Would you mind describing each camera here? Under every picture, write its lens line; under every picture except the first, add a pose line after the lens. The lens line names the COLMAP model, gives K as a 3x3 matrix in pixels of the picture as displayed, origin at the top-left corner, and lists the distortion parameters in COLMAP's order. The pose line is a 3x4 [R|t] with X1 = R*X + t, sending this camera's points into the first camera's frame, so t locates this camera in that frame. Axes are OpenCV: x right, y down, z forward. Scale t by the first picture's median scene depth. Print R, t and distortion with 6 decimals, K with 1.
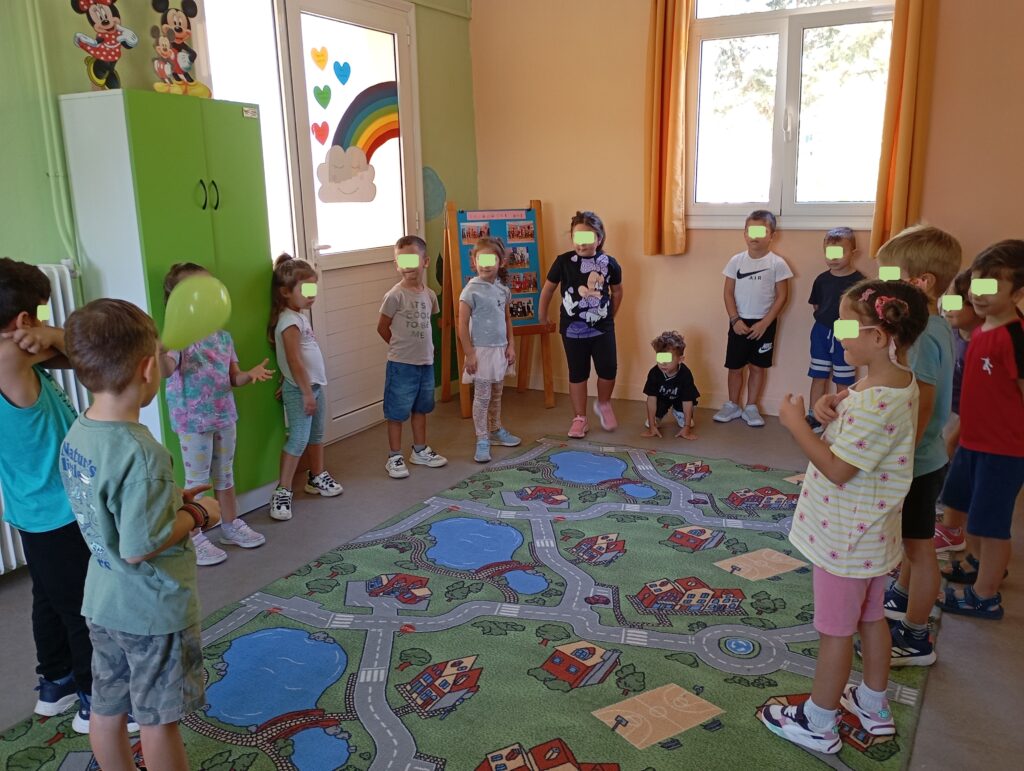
lens RADIAL K [[842.3, 0, 508.3], [0, 842.3, 383.8], [0, 0, 1]] dist [0.069144, -0.101242]
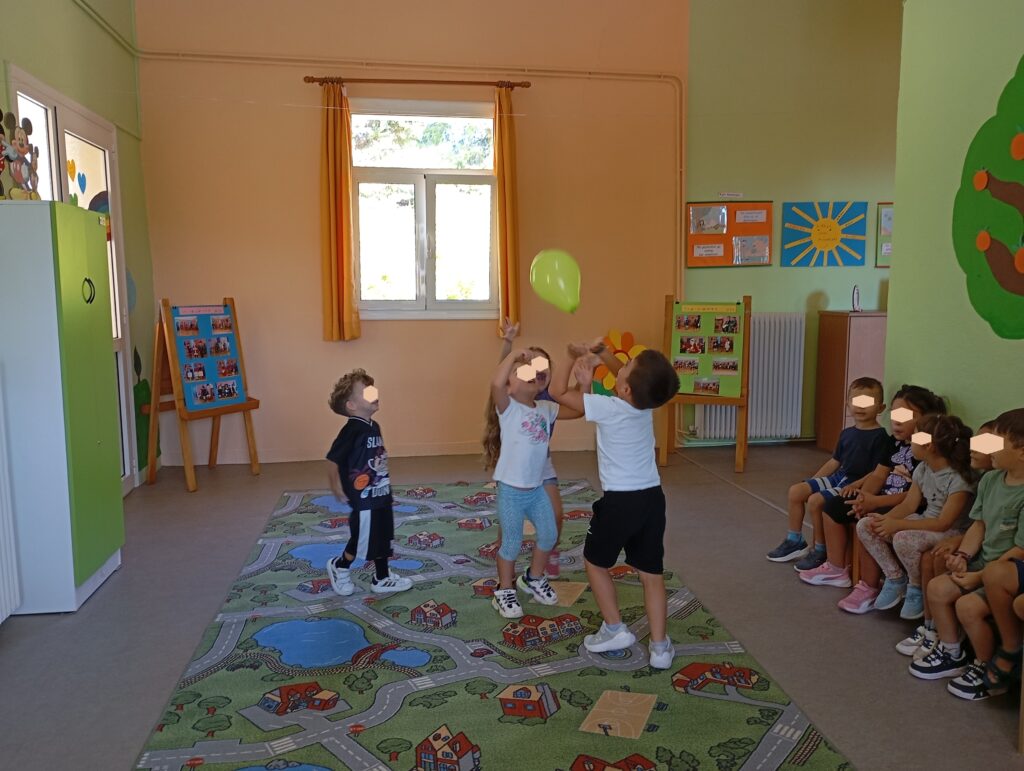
lens RADIAL K [[842.3, 0, 508.3], [0, 842.3, 383.8], [0, 0, 1]] dist [0.069144, -0.101242]
pose [[0.786114, -0.061433, 0.615021, -0.414772], [0.133254, 0.988493, -0.071586, 0.037619], [-0.603547, 0.138229, 0.785254, -0.144311]]
